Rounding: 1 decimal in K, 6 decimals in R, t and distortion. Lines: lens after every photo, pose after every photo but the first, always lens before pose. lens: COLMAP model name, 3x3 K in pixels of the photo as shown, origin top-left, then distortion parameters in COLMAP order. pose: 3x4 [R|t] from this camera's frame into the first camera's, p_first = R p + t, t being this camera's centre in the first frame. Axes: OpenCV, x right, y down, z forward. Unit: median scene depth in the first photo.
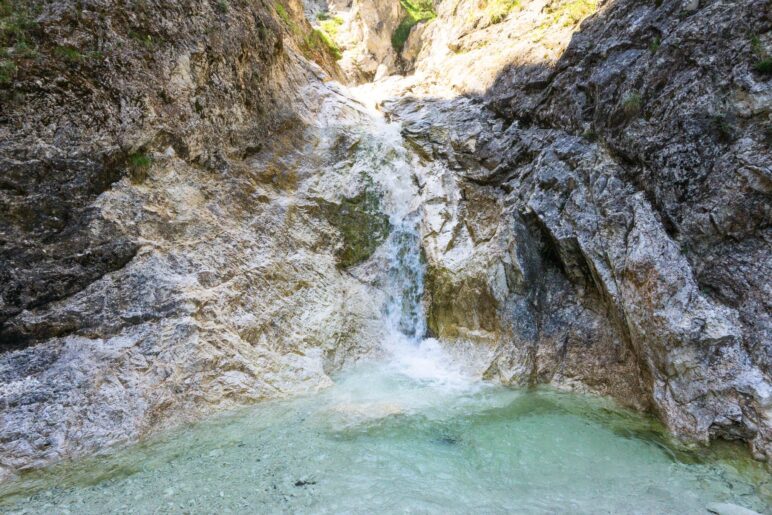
lens RADIAL K [[519.5, 0, 388.5], [0, 519.5, 258.2], [0, 0, 1]] dist [-0.027832, -0.003101]
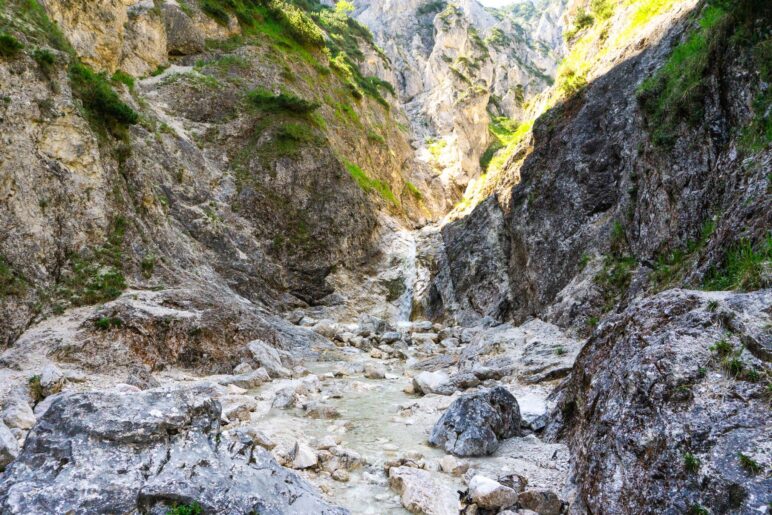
lens RADIAL K [[519.5, 0, 382.8], [0, 519.5, 257.4], [0, 0, 1]] dist [-0.027832, -0.003101]
pose [[0.971379, 0.012686, -0.237197, 0.645729], [-0.050608, 0.986698, -0.154483, 0.255640], [0.232082, 0.162066, 0.959100, -2.163582]]
